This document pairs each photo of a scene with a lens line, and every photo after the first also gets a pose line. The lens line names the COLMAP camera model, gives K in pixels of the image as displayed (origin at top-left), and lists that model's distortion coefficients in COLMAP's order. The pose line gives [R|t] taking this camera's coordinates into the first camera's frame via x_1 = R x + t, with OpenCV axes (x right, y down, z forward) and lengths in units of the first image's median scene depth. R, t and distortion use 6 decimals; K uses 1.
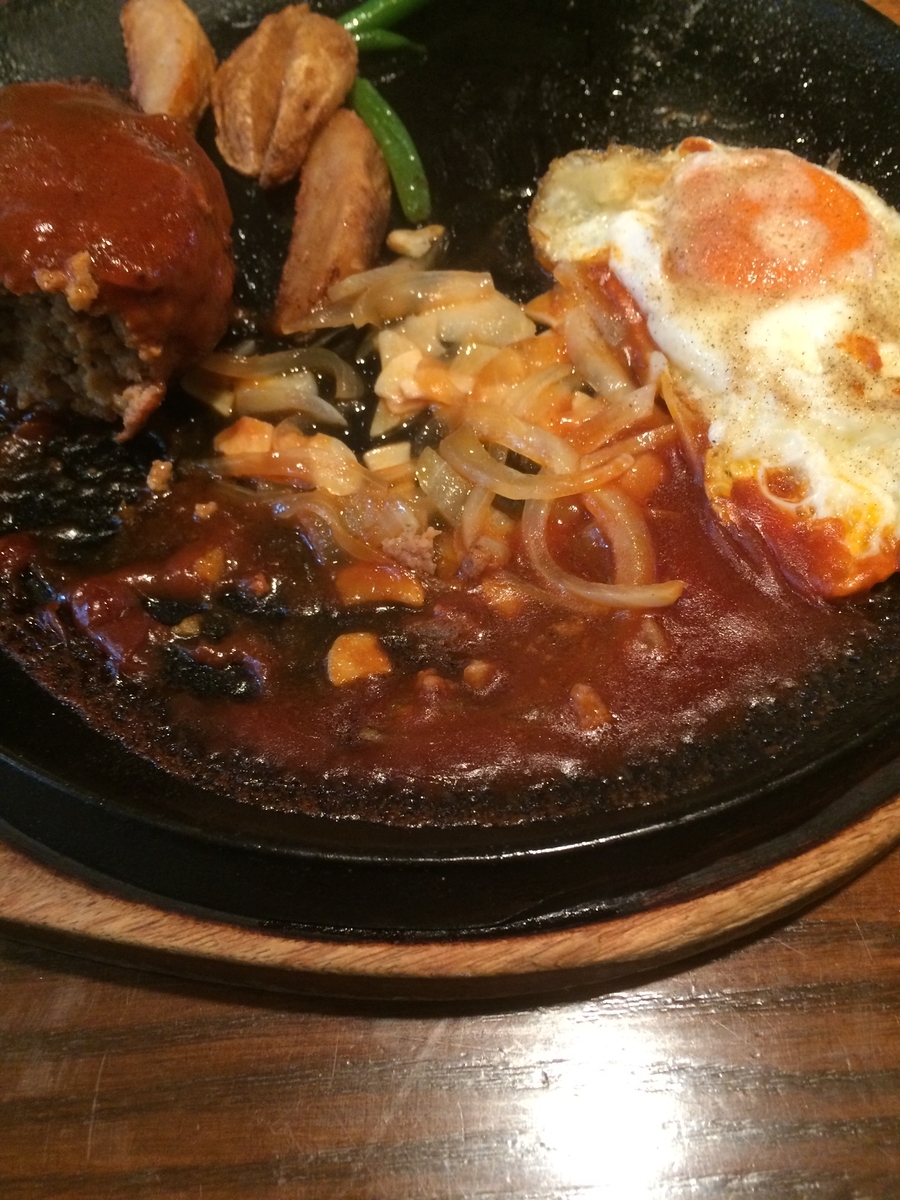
lens RADIAL K [[1020.0, 0, 450.0], [0, 1020.0, 600.0], [0, 0, 1]] dist [0.055777, -0.099246]
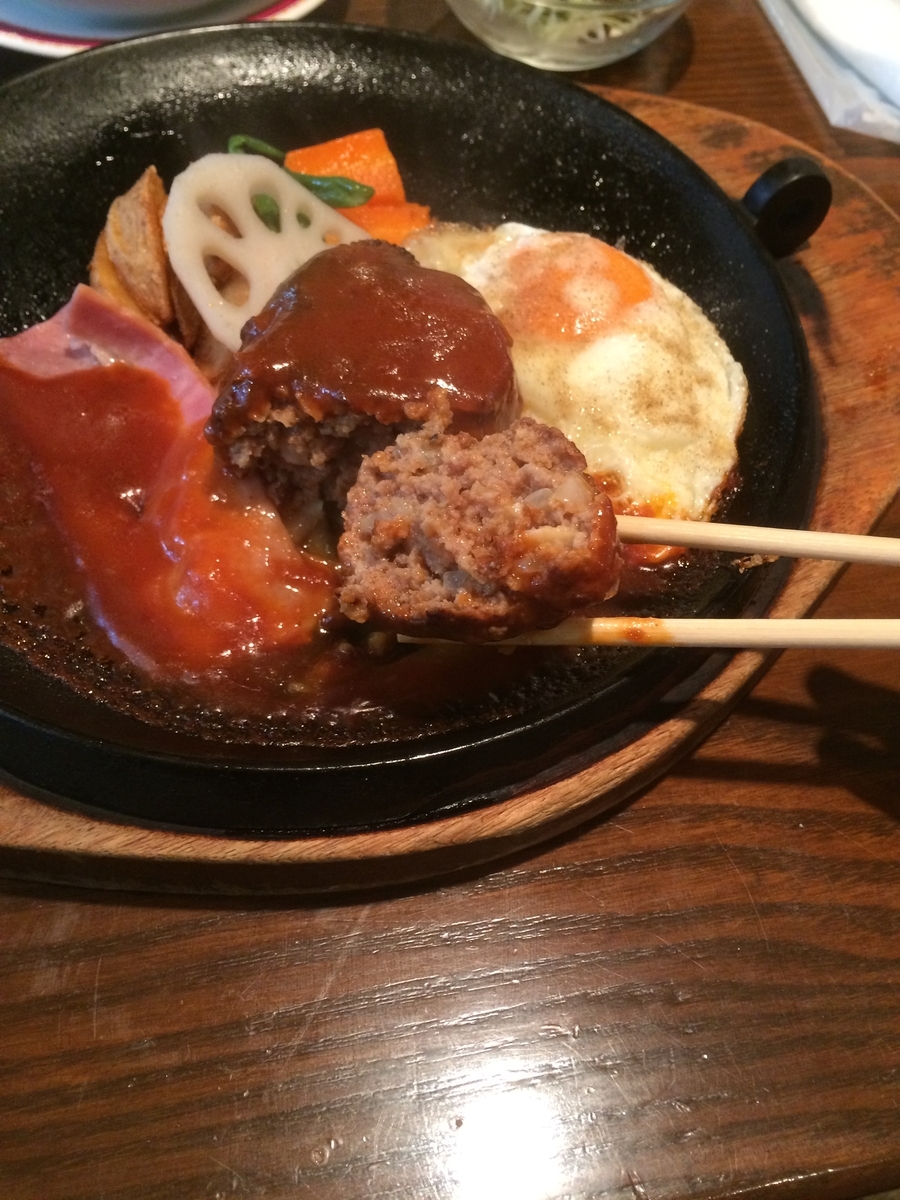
lens RADIAL K [[1020.0, 0, 450.0], [0, 1020.0, 600.0], [0, 0, 1]] dist [0.055777, -0.099246]
pose [[0.989213, -0.057792, 0.134601, -0.059114], [0.064093, 0.997019, -0.042959, 0.091118], [-0.131717, 0.051123, 0.989968, -0.334476]]
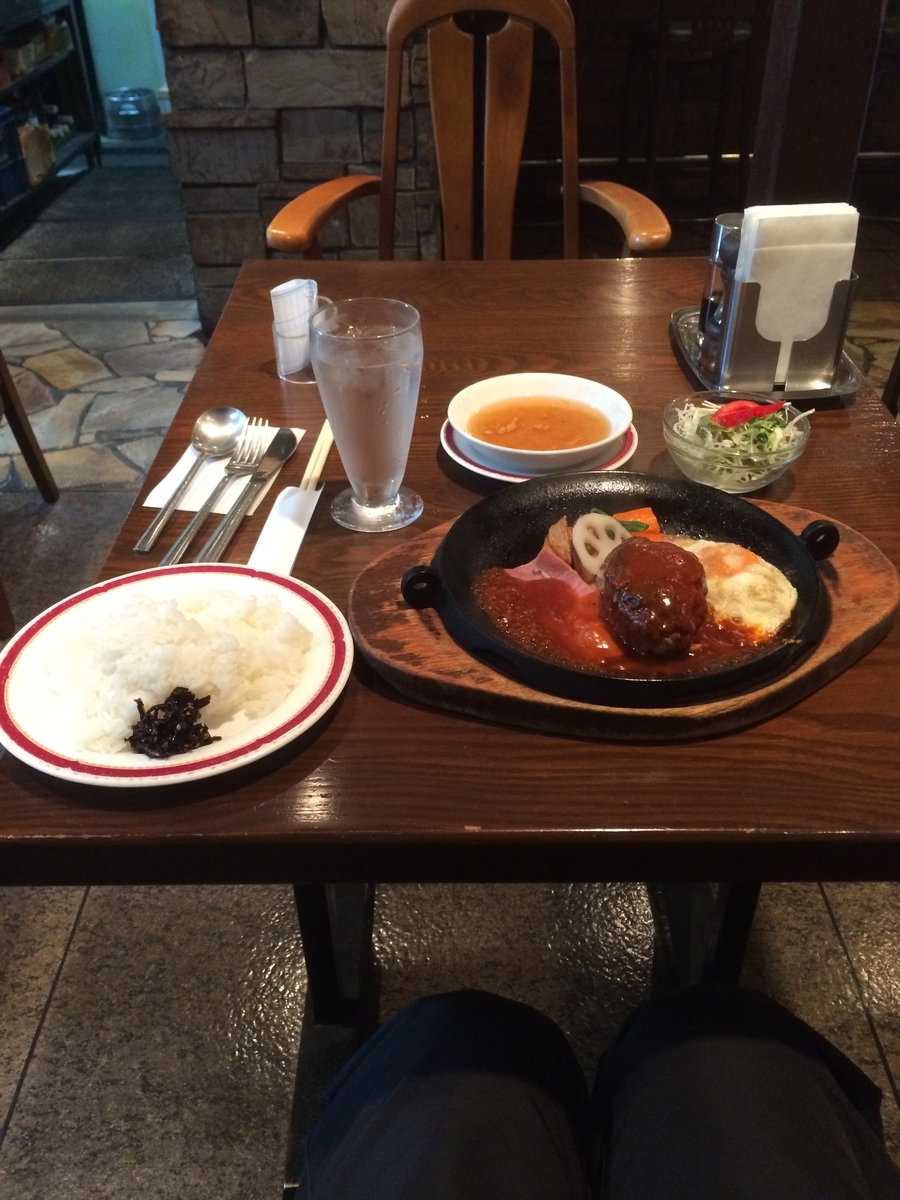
lens RADIAL K [[1020.0, 0, 450.0], [0, 1020.0, 600.0], [0, 0, 1]] dist [0.055777, -0.099246]
pose [[0.997662, 0.042903, -0.053192, -0.532409], [-0.061698, 0.900162, -0.431162, 1.604850], [0.029384, 0.433436, 0.900705, -2.572527]]
